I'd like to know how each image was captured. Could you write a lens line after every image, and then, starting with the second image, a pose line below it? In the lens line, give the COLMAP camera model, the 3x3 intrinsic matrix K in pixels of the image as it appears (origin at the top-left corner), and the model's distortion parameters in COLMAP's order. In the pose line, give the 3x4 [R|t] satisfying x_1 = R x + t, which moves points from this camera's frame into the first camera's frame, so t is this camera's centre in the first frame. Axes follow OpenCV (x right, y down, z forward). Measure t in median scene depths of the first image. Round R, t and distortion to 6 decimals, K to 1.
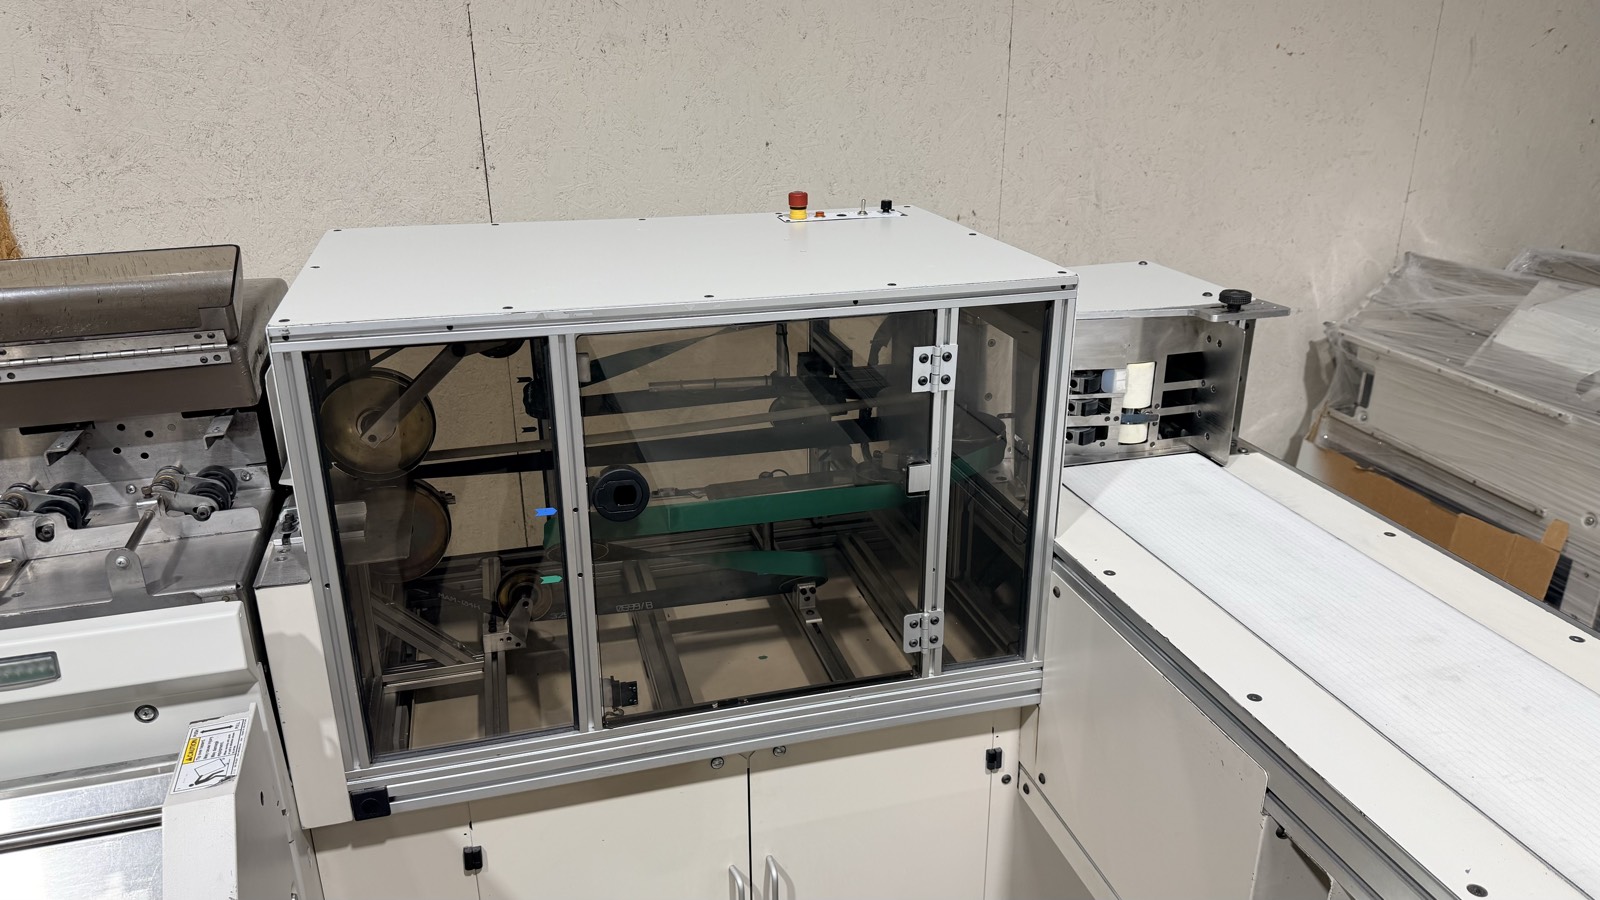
lens RADIAL K [[1134.9, 0, 800.9], [0, 1134.9, 464.2], [0, 0, 1]] dist [0.050500, -0.068345]
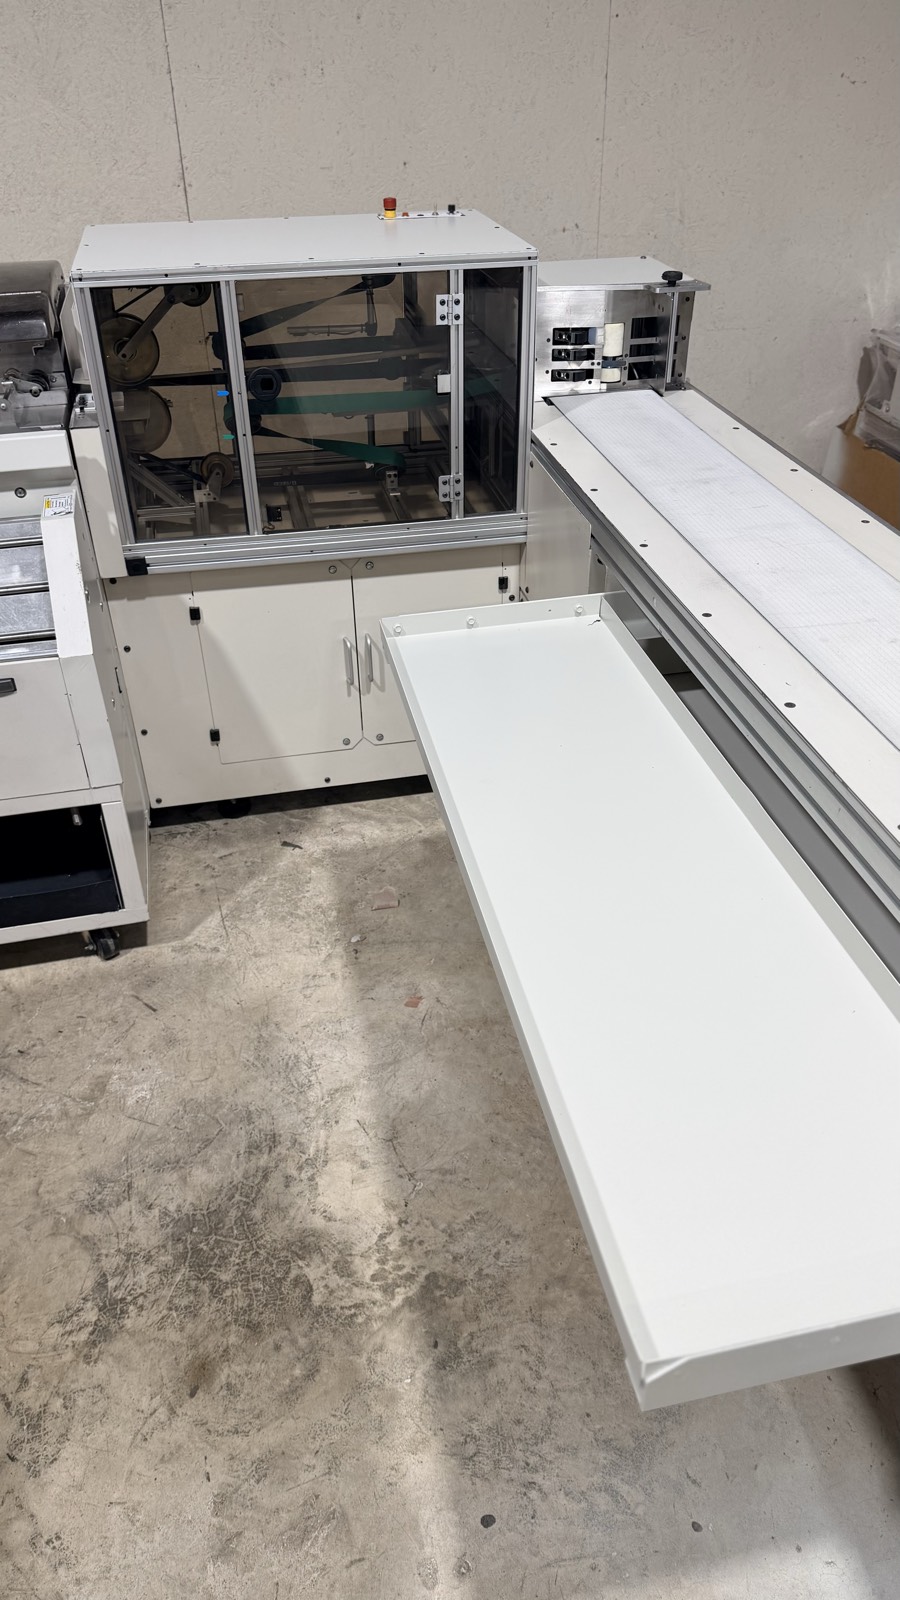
lens RADIAL K [[1134.9, 0, 448.8], [0, 1134.9, 824.8], [0, 0, 1]] dist [0.050500, -0.068345]
pose [[0.997938, 0.031469, -0.055948, 0.190844], [-0.016948, 0.969829, 0.243198, 0.198162], [0.061913, -0.241748, 0.968362, -0.671374]]
